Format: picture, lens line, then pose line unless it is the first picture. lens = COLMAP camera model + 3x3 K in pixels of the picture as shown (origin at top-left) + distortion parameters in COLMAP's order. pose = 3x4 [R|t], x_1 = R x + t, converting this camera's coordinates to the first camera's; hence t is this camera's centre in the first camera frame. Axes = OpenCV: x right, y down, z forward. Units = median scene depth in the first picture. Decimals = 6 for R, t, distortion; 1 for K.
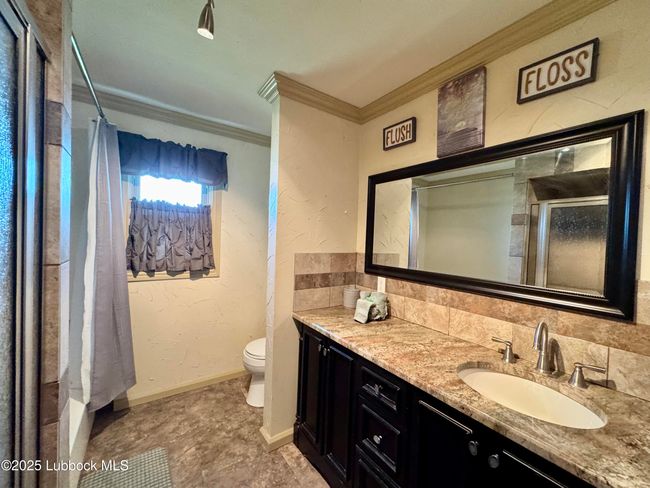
lens RADIAL K [[260.1, 0, 324.0], [0, 260.1, 243.7], [0, 0, 1]] dist [-0.003173, 0.000455]
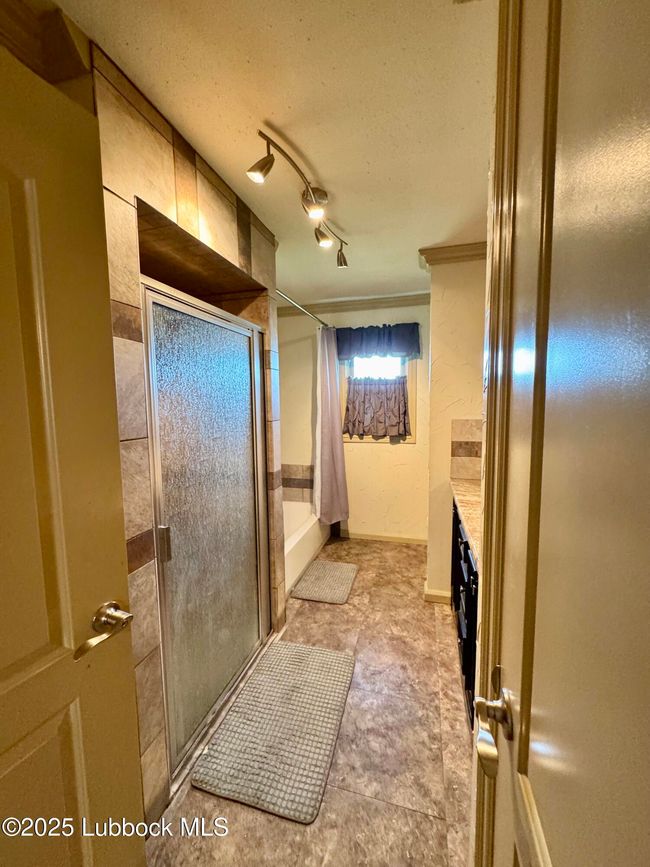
lens RADIAL K [[347.2, 0, 327.3], [0, 347.2, 434.4], [0, 0, 1]] dist [-0.003253, -0.000257]
pose [[0.632063, 0.028549, -0.774391, 0.530296], [0.017421, 0.998545, 0.051032, 0.015881], [0.774721, -0.045747, 0.630646, -0.175128]]
